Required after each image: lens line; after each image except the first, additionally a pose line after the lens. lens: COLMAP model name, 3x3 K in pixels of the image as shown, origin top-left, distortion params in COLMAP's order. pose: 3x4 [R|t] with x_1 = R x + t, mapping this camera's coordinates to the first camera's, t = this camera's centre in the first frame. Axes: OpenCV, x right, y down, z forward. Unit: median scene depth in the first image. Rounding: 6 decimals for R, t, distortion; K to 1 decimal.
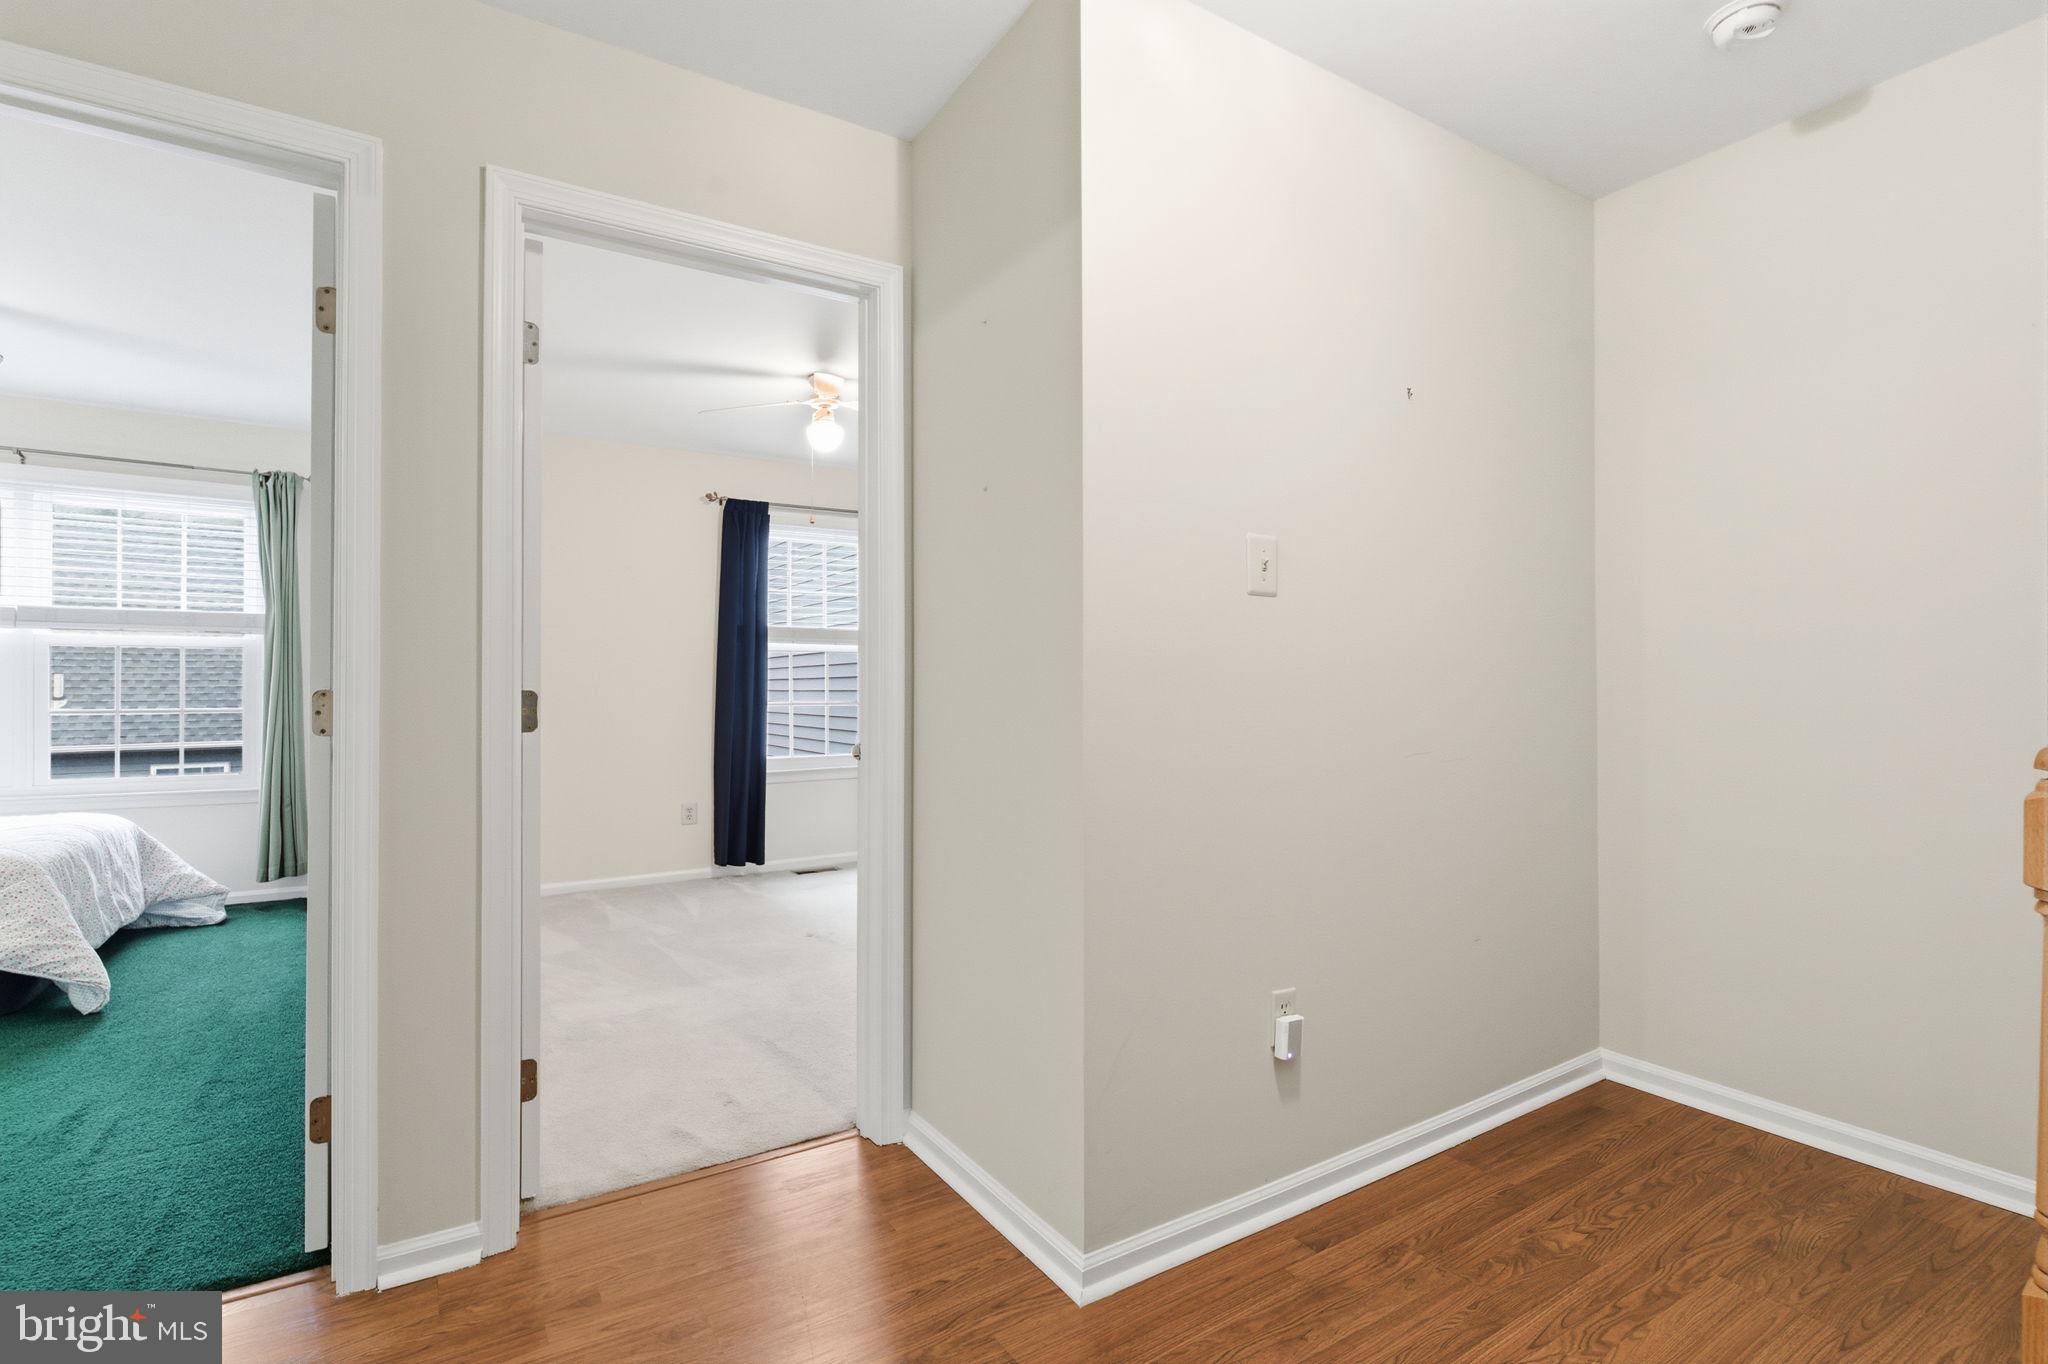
lens RADIAL K [[959.7, 0, 1017.8], [0, 959.7, 684.4], [0, 0, 1]] dist [-0.000339, 0.000168]
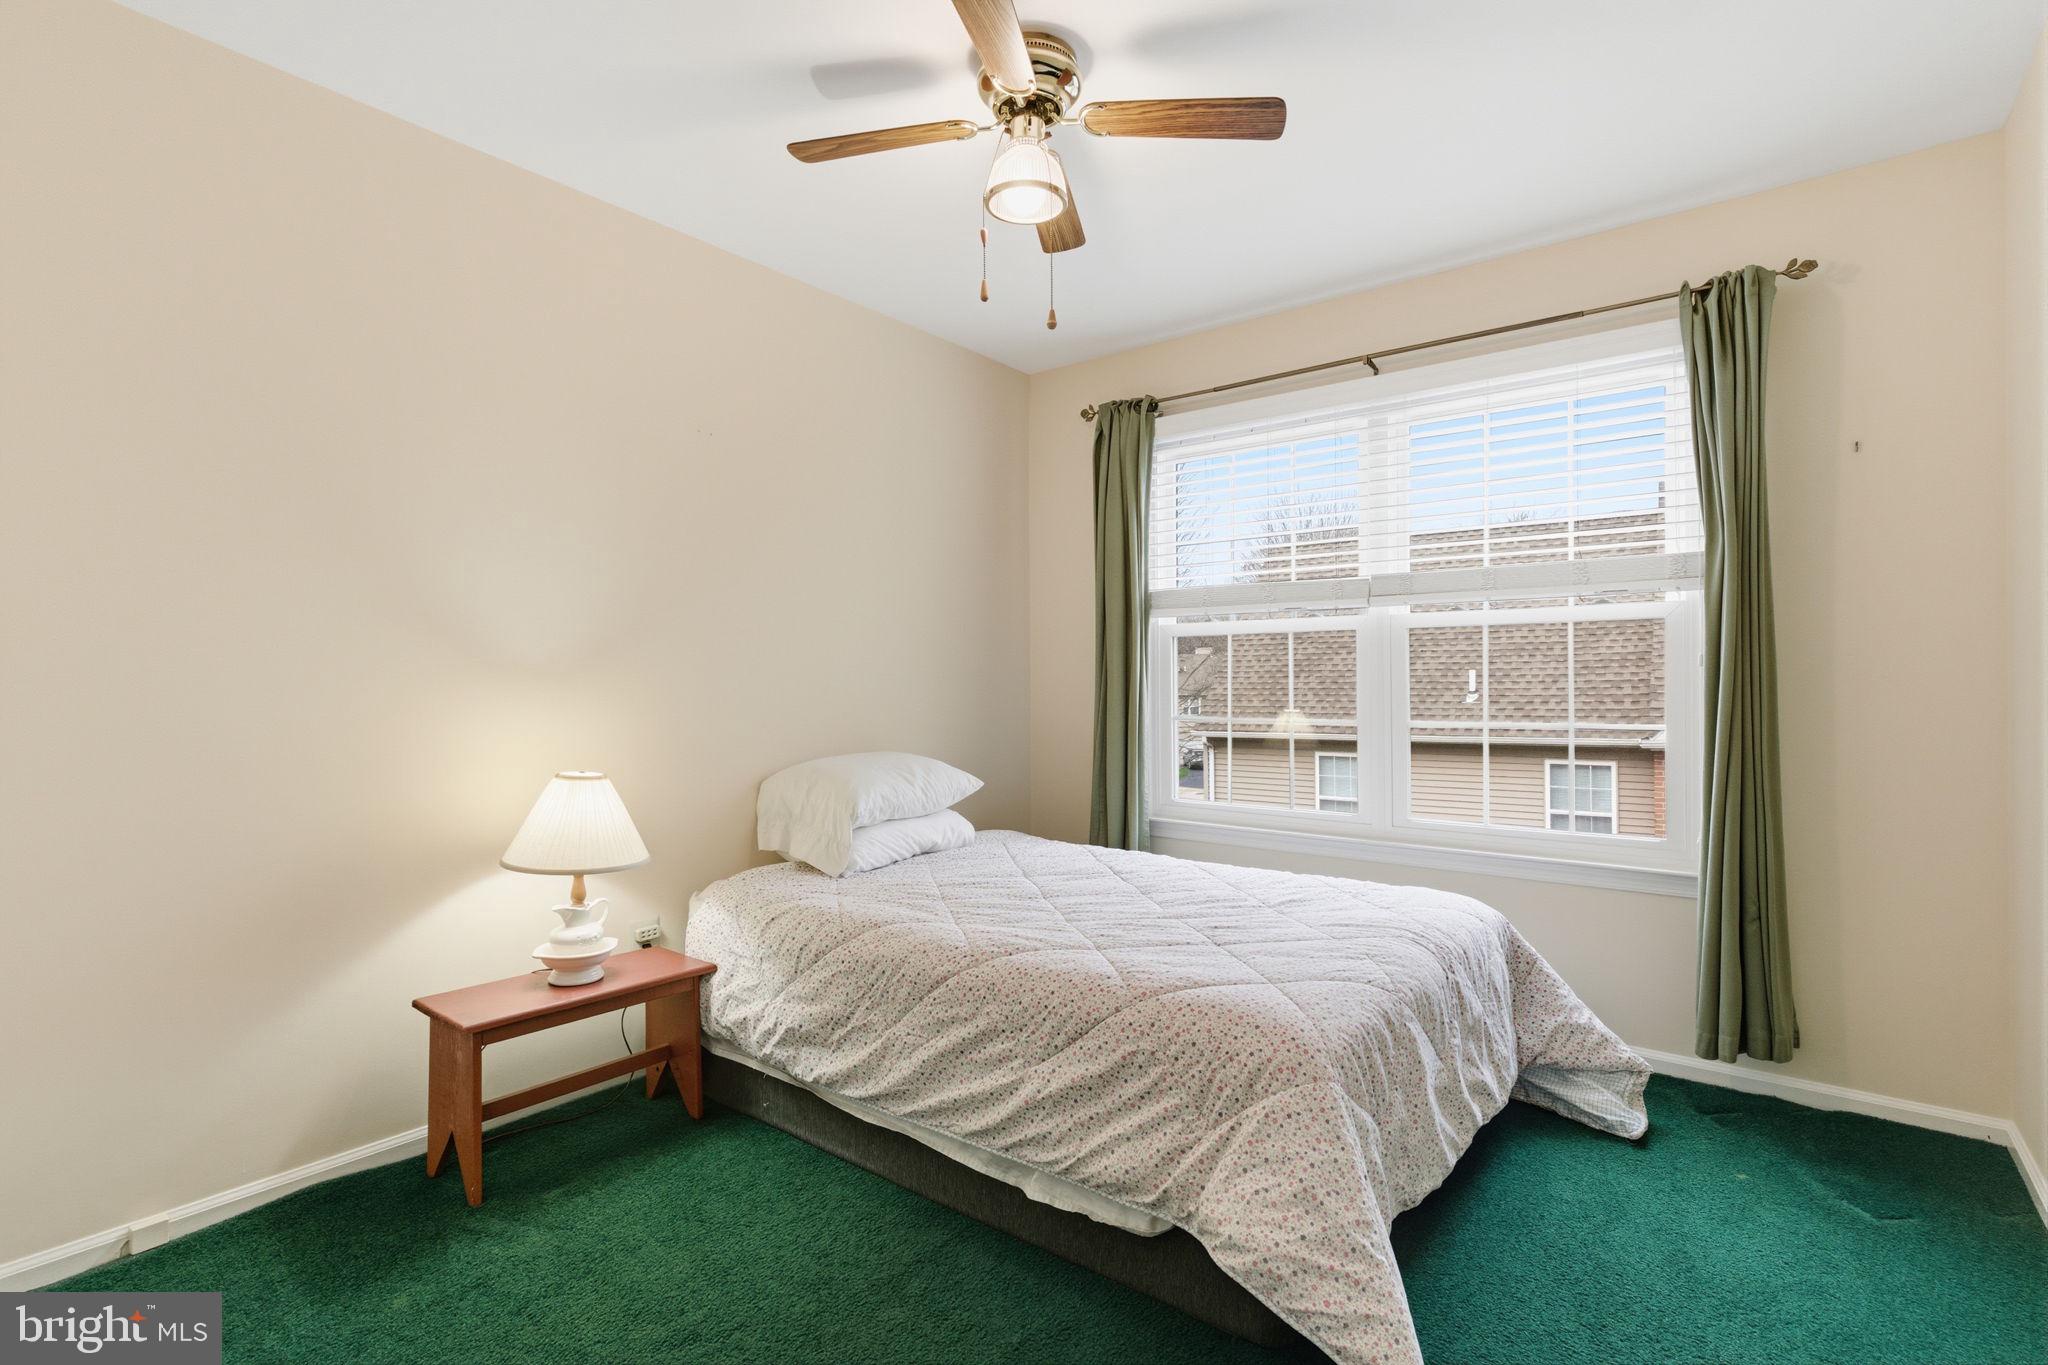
lens RADIAL K [[959.7, 0, 1023.5], [0, 959.7, 676.8], [0, 0, 1]] dist [-0.000339, 0.000168]
pose [[0.329344, -0.007336, -0.944181, -0.412624], [0.008332, 0.999953, -0.004862, -0.003925], [0.944173, -0.006266, 0.329390, 0.474113]]
